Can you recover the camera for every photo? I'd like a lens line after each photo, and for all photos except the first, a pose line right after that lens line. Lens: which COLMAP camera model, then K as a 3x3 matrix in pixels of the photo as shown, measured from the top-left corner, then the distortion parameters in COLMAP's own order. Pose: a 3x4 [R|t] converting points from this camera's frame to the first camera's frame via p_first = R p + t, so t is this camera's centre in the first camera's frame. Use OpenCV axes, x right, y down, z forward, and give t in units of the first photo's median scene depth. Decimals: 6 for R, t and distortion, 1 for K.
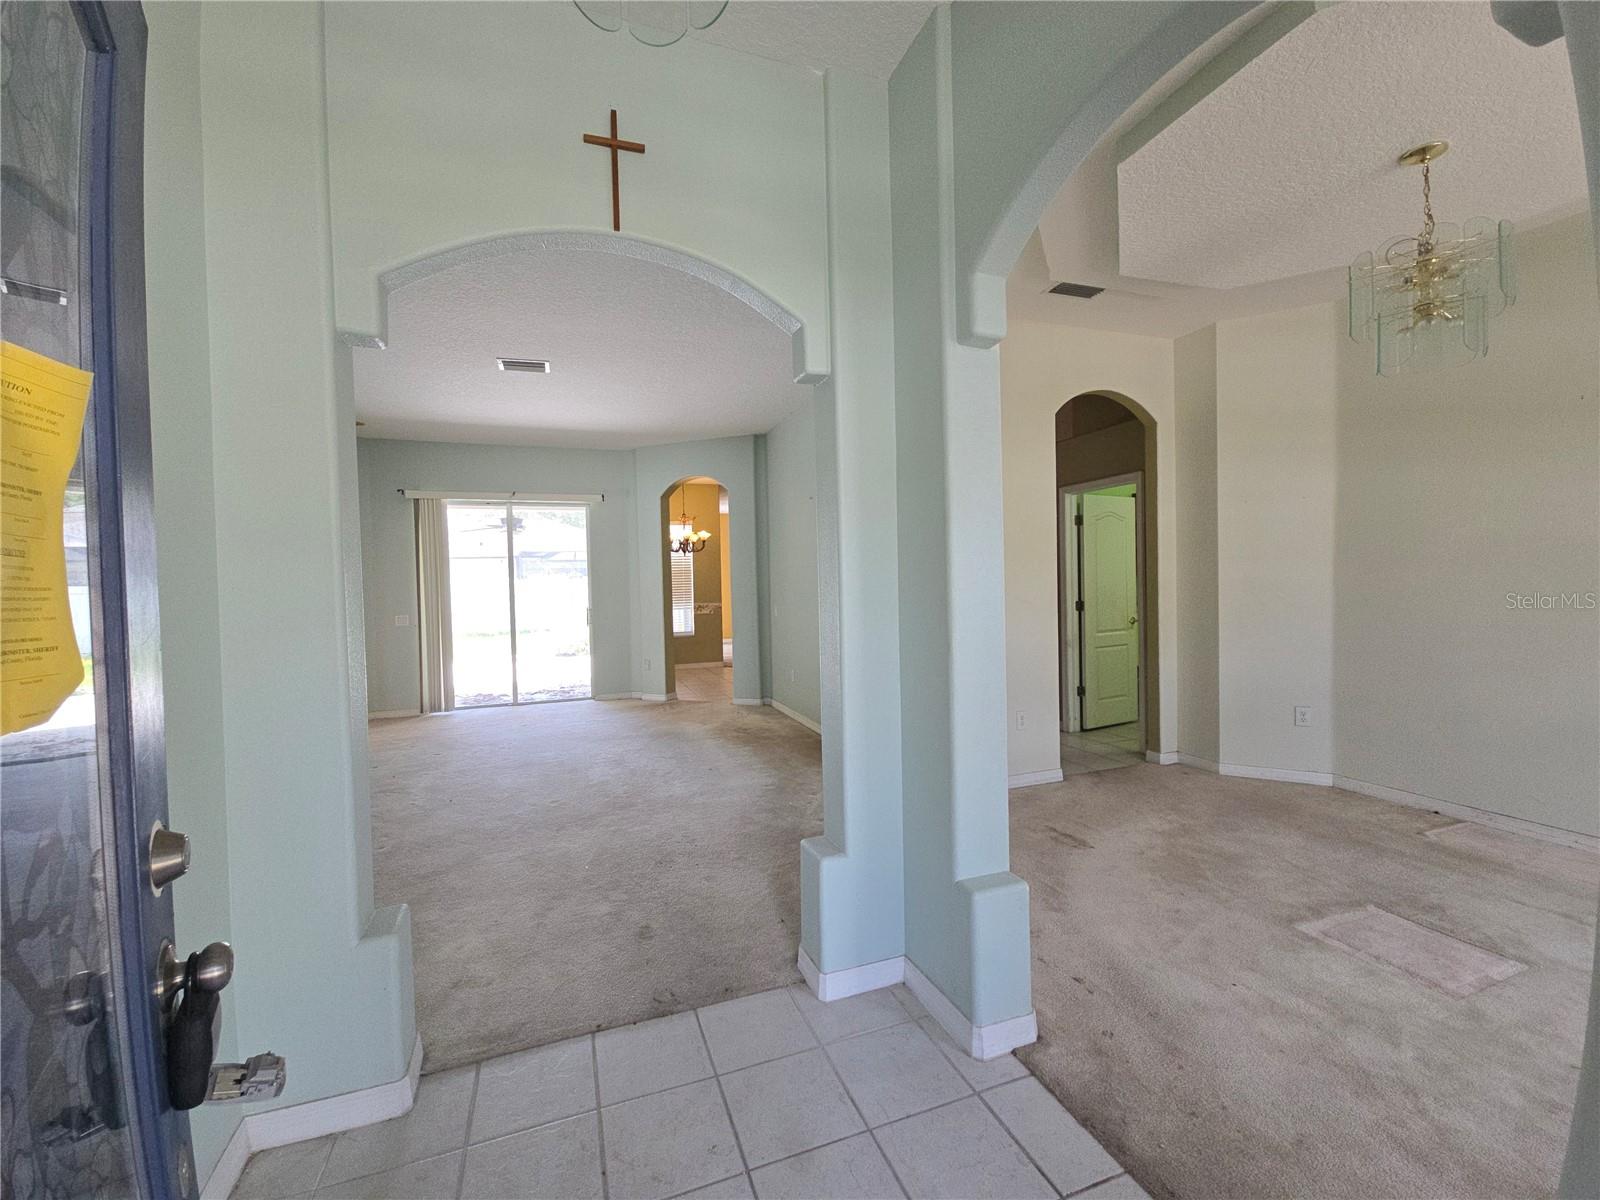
lens RADIAL K [[649.9, 0, 793.3], [0, 649.9, 600.5], [0, 0, 1]] dist [0.006060, -0.005622]
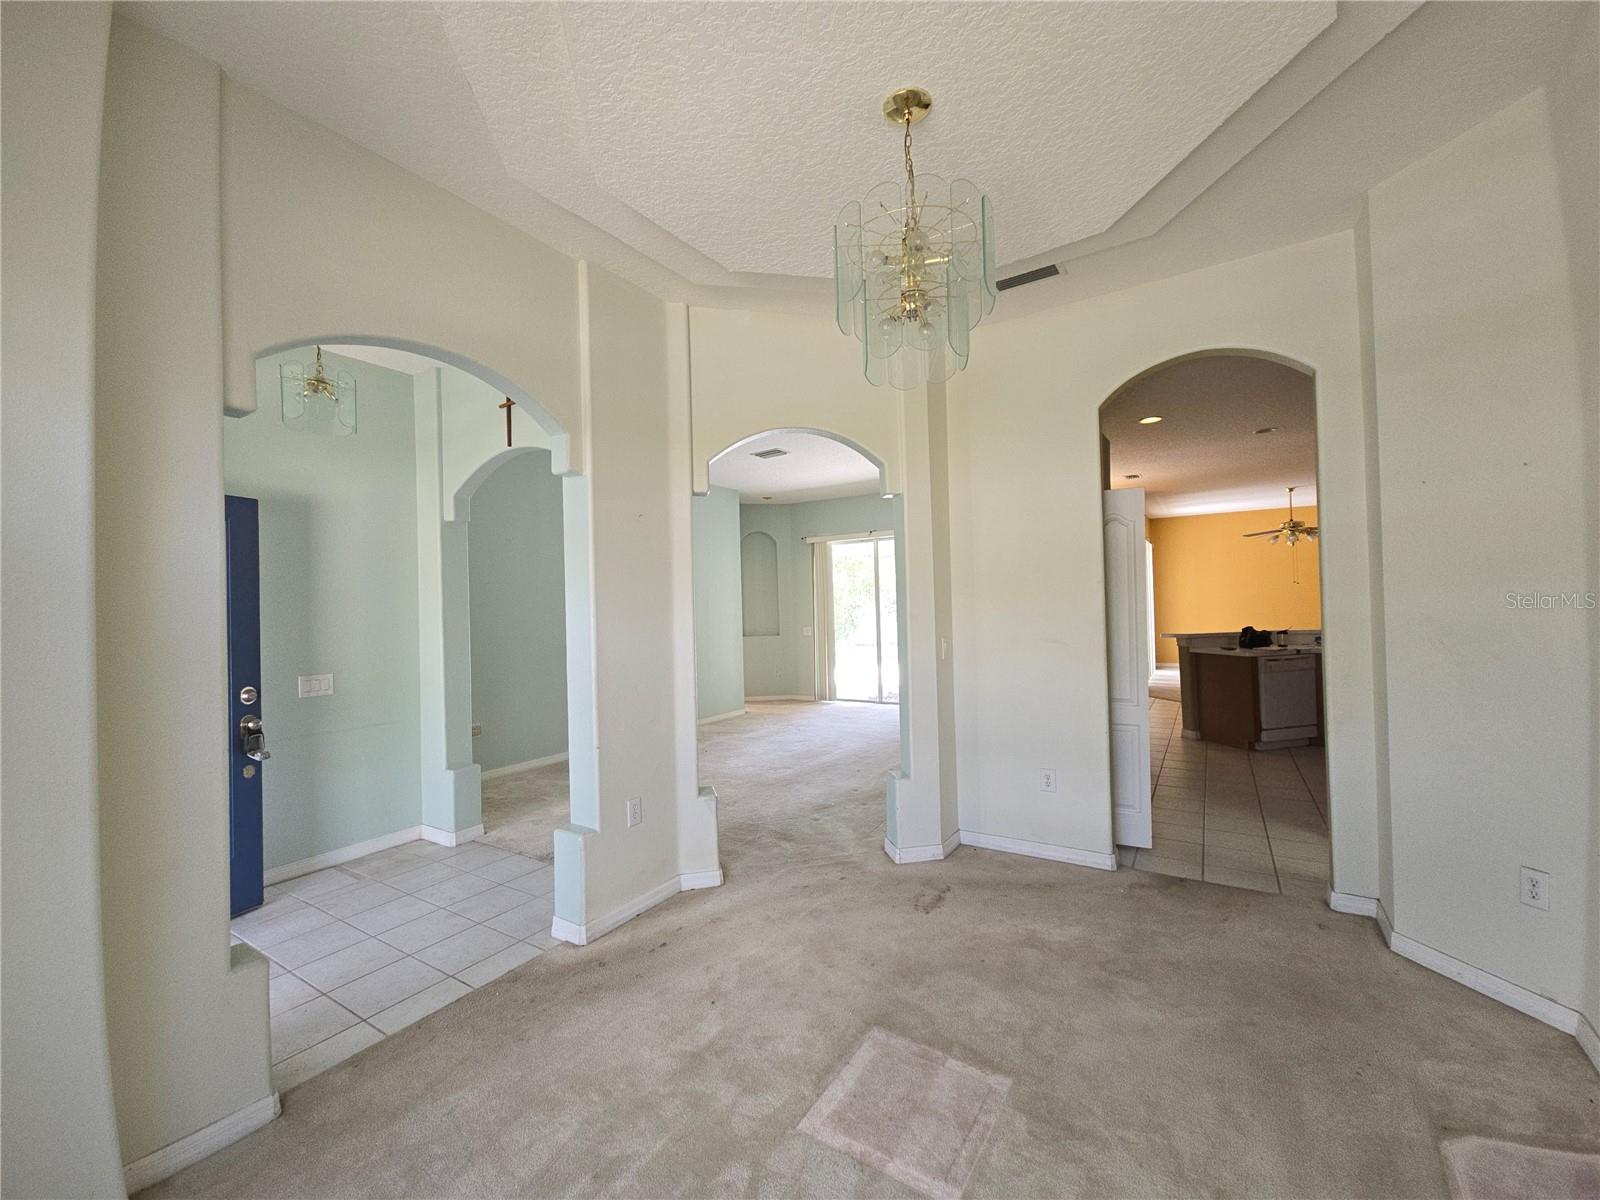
lens RADIAL K [[649.9, 0, 793.3], [0, 649.9, 600.5], [0, 0, 1]] dist [0.006060, -0.005622]
pose [[0.604777, -0.001540, -0.796393, 0.865890], [-0.007444, 0.999944, -0.007586, -0.042151], [0.796360, 0.010516, 0.604731, 0.232912]]
